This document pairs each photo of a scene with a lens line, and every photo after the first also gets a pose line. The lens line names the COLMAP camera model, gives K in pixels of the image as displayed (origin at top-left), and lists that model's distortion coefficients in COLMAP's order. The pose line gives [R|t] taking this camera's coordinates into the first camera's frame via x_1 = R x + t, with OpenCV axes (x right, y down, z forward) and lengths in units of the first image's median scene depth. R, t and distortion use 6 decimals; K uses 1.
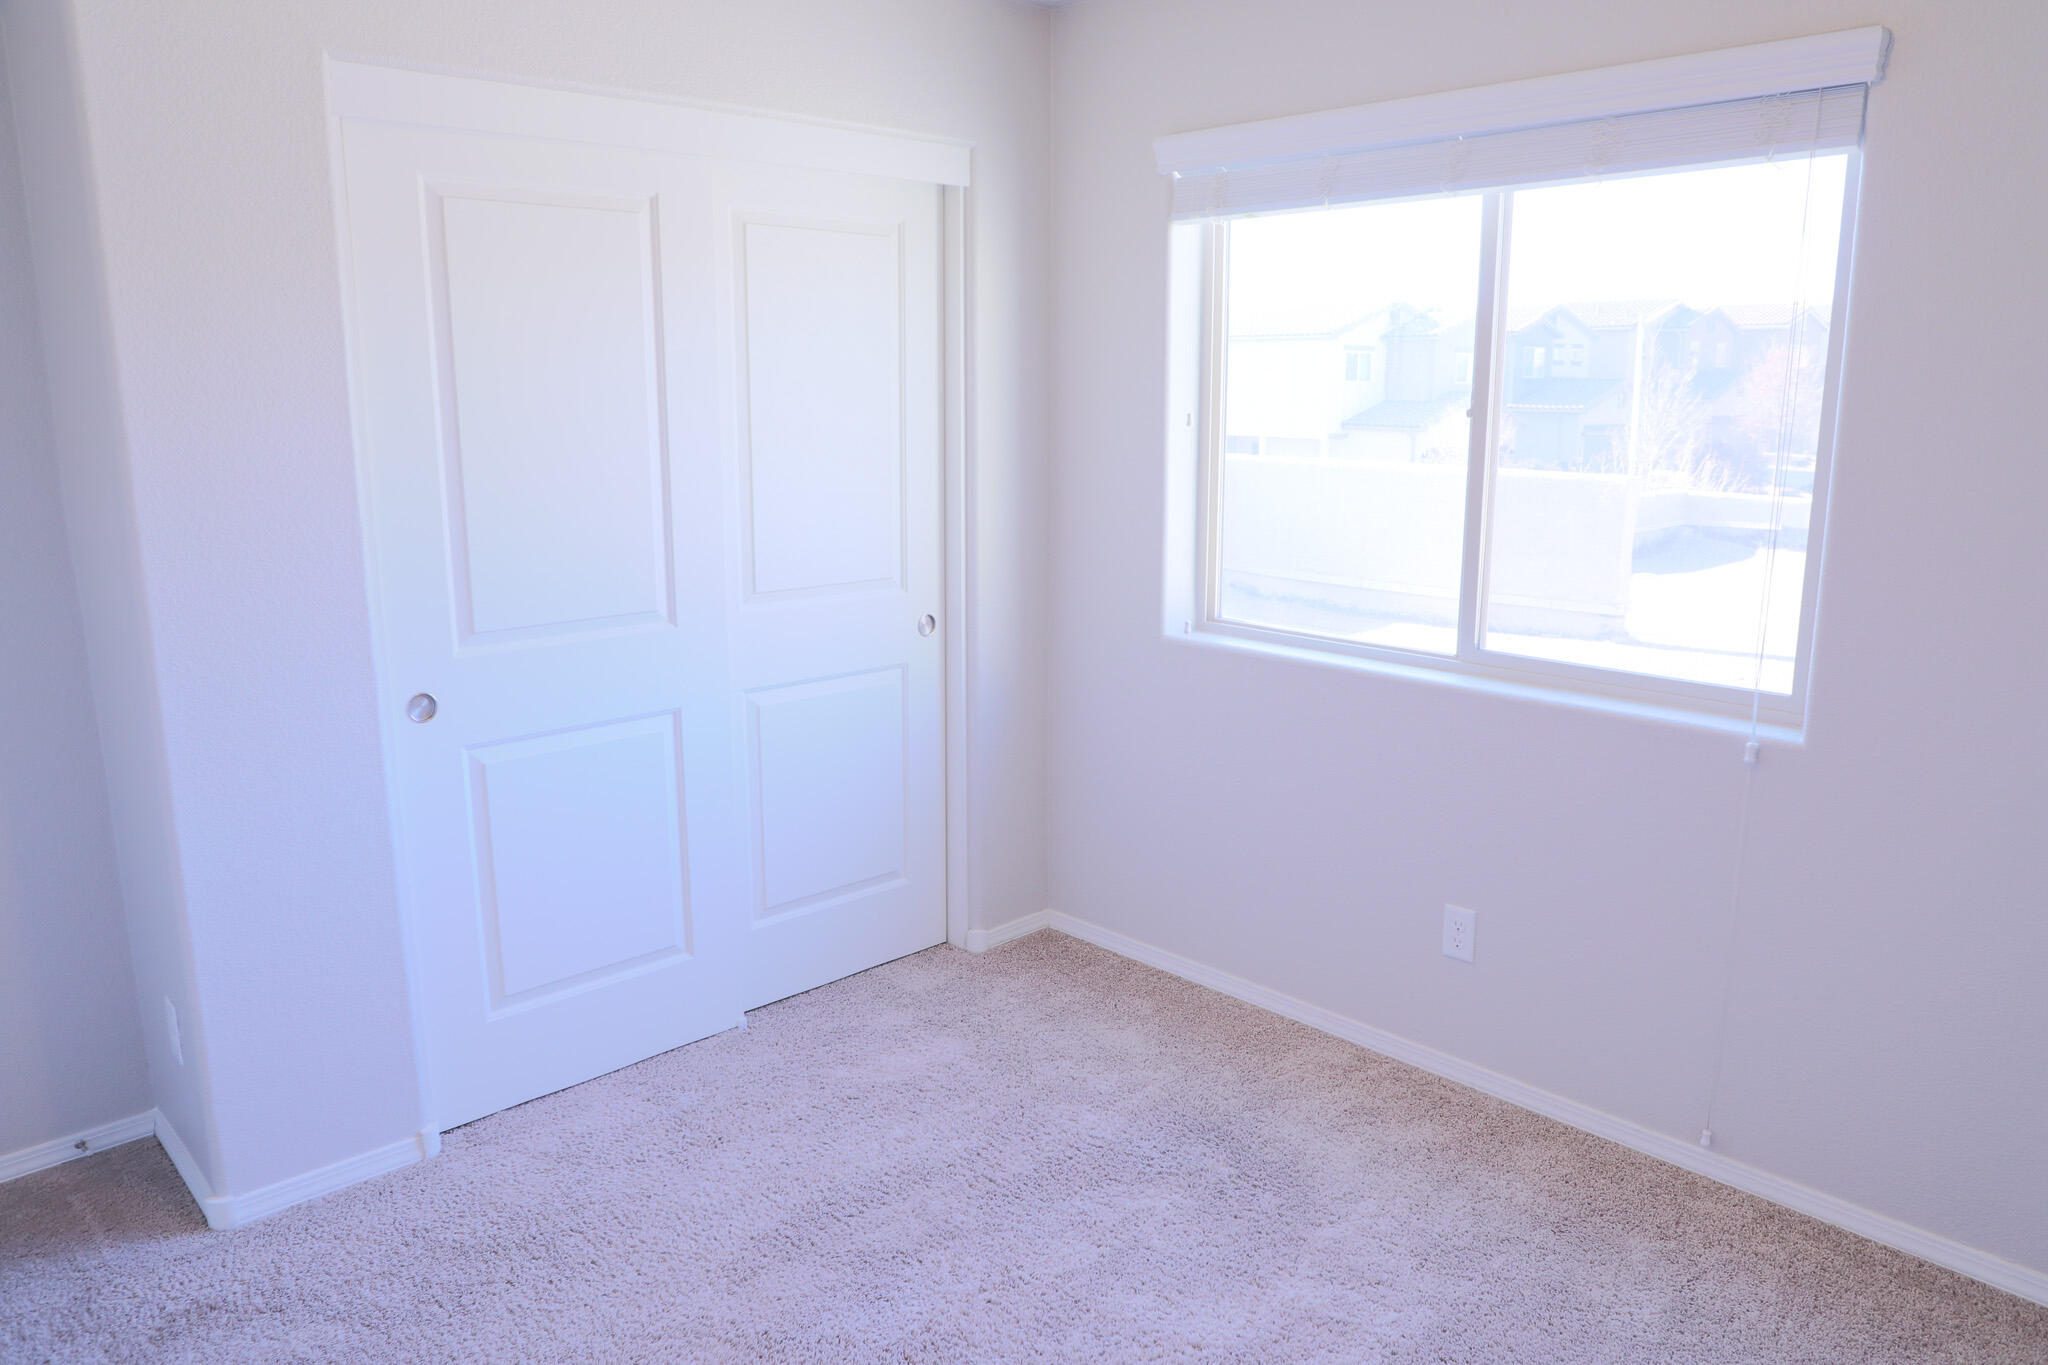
lens RADIAL K [[1454.6, 0, 1024.0], [0, 1454.6, 682.5], [0, 0, 1]] dist [-0.005287, -0.003624]
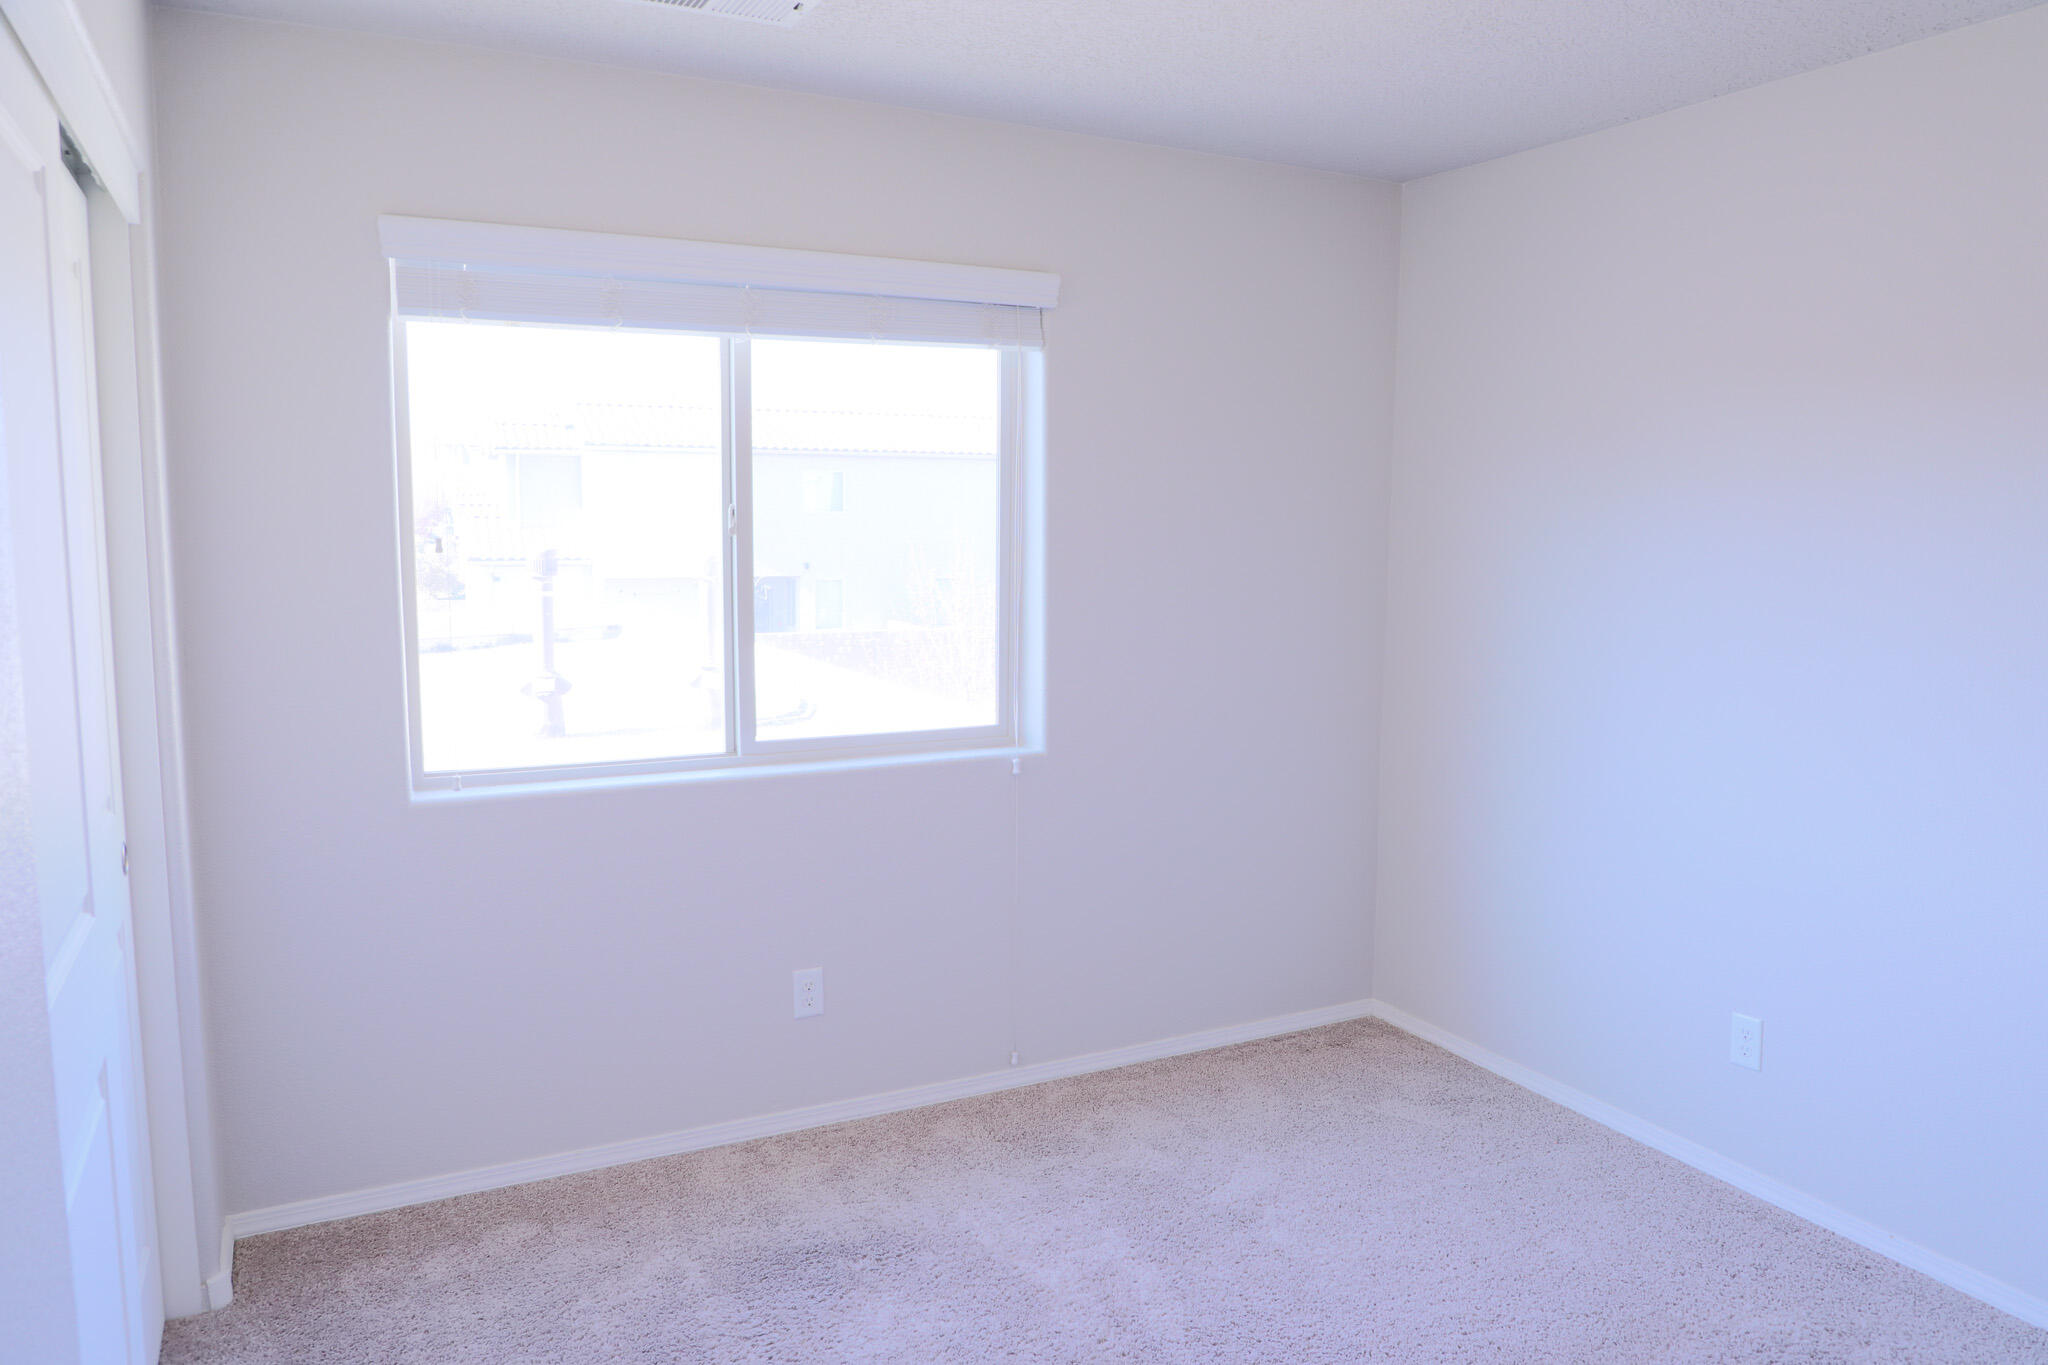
lens RADIAL K [[1414.2, 0, 1024.0], [0, 1414.2, 682.5], [0, 0, 1]] dist [-0.077066, 0.059960]
pose [[0.282677, -0.108050, 0.953110, -0.652864], [0.197127, 0.978970, 0.052517, -0.083332], [-0.938741, 0.173038, 0.298032, 0.487823]]
